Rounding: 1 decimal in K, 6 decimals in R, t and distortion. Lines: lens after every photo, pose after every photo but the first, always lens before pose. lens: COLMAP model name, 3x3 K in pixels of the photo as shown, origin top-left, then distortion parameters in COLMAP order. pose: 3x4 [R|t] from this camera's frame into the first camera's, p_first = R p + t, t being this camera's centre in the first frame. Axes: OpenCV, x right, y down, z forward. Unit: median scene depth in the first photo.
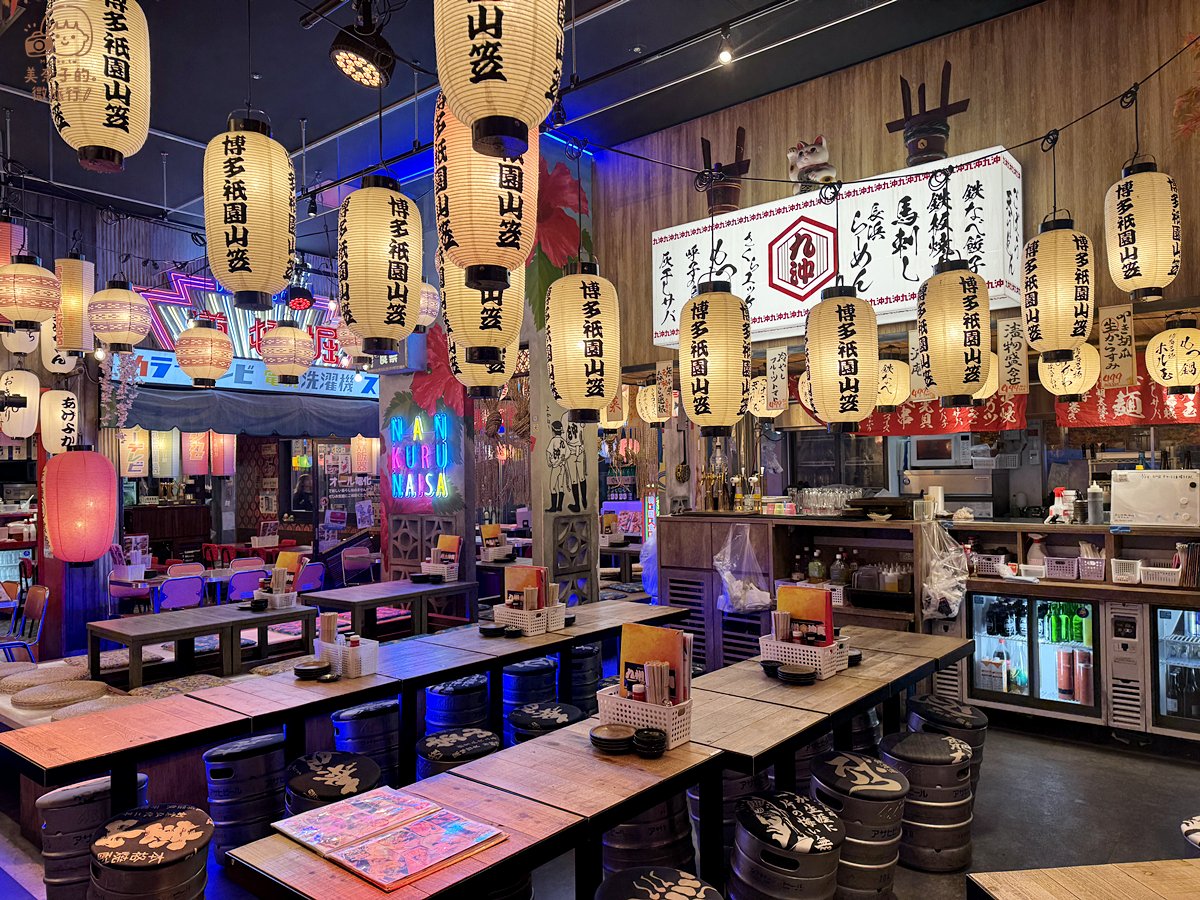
lens RADIAL K [[849.0, 0, 598.9], [0, 849.0, 452.0], [0, 0, 1]] dist [0.013293, -0.001888]
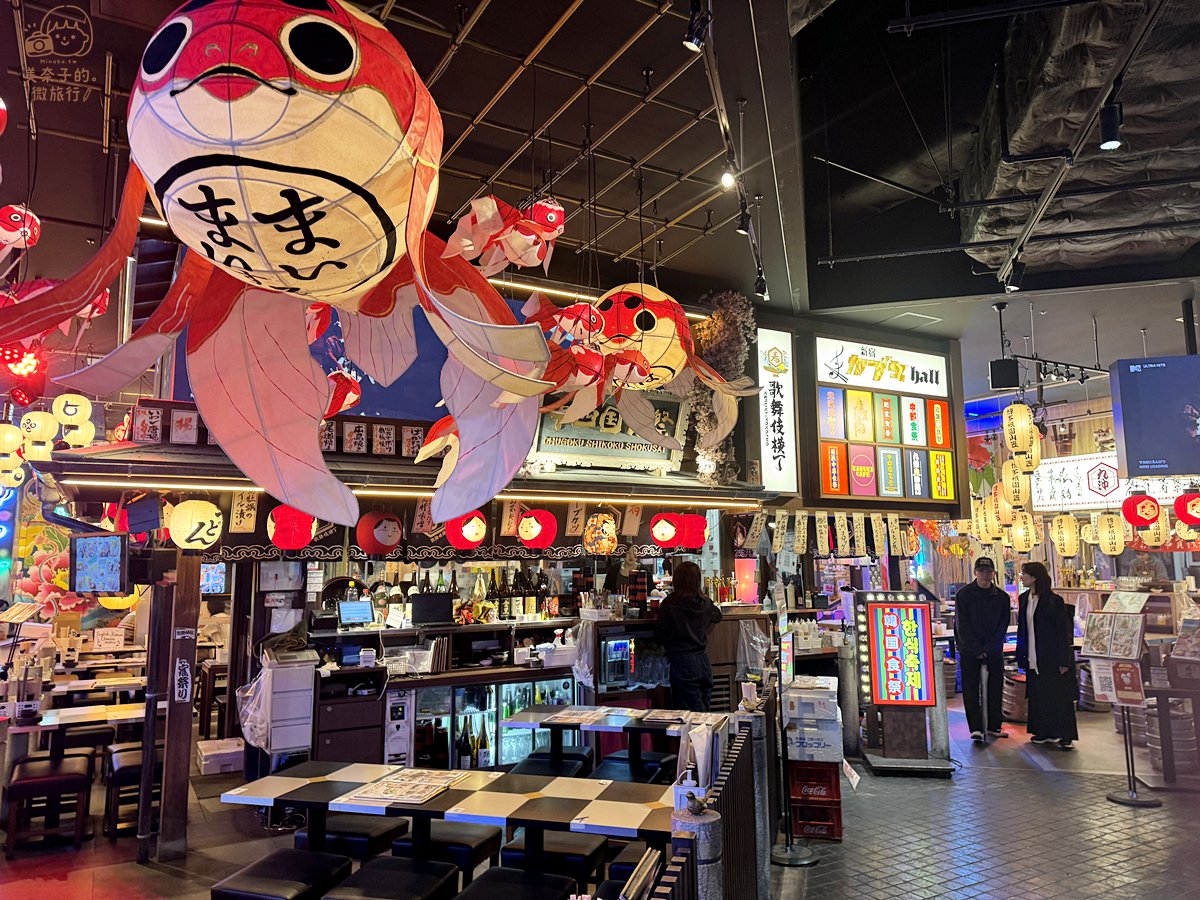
lens RADIAL K [[849.0, 0, 623.4], [0, 849.0, 427.0], [0, 0, 1]] dist [0.013293, -0.001888]
pose [[0.943221, -0.038765, -0.329897, -0.194827], [-0.003468, 0.991963, -0.126478, -0.052768], [0.332149, 0.120441, 0.935506, -1.404236]]
